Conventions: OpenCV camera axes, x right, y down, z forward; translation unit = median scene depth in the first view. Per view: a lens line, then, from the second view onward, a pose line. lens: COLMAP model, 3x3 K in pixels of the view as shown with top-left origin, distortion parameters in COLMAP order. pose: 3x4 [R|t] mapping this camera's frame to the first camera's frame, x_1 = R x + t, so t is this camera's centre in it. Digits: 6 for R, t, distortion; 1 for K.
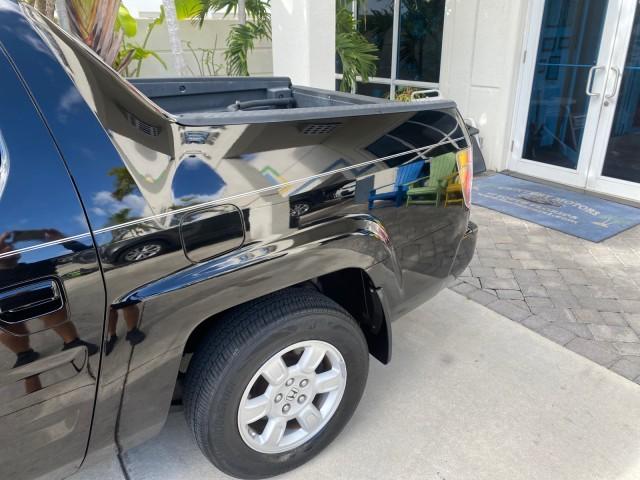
lens RADIAL K [[497.9, 0, 321.8], [0, 497.9, 232.9], [0, 0, 1]] dist [0.005119, -0.002517]
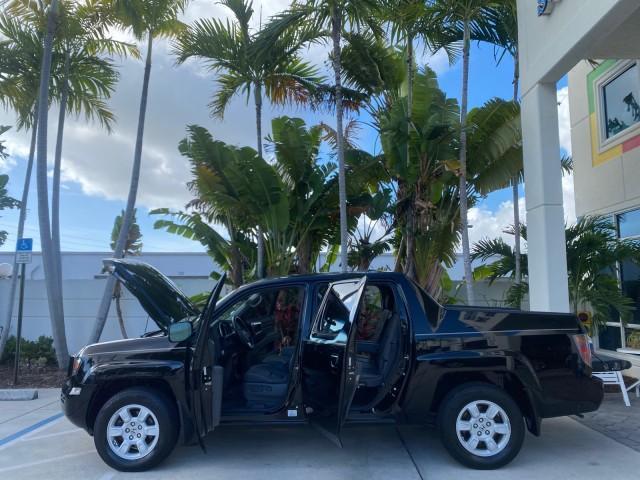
lens RADIAL K [[497.9, 0, 321.8], [0, 497.9, 232.9], [0, 0, 1]] dist [0.005119, -0.002517]
pose [[0.819435, -0.059177, -0.570109, 0.675832], [-0.224761, 0.881816, -0.414588, 0.630774], [0.527265, 0.467866, 0.709290, -1.402775]]
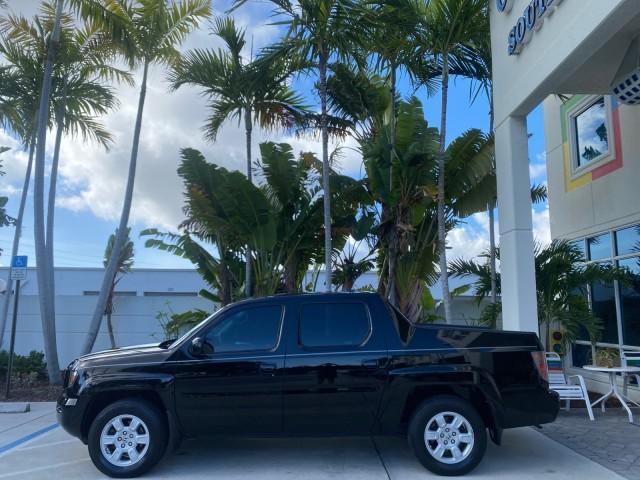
lens RADIAL K [[497.9, 0, 321.8], [0, 497.9, 232.9], [0, 0, 1]] dist [0.005119, -0.002517]
pose [[0.830929, -0.069036, -0.552079, 0.838286], [-0.225632, 0.865203, -0.447788, 0.678733], [0.508574, 0.496647, 0.703345, -1.550227]]
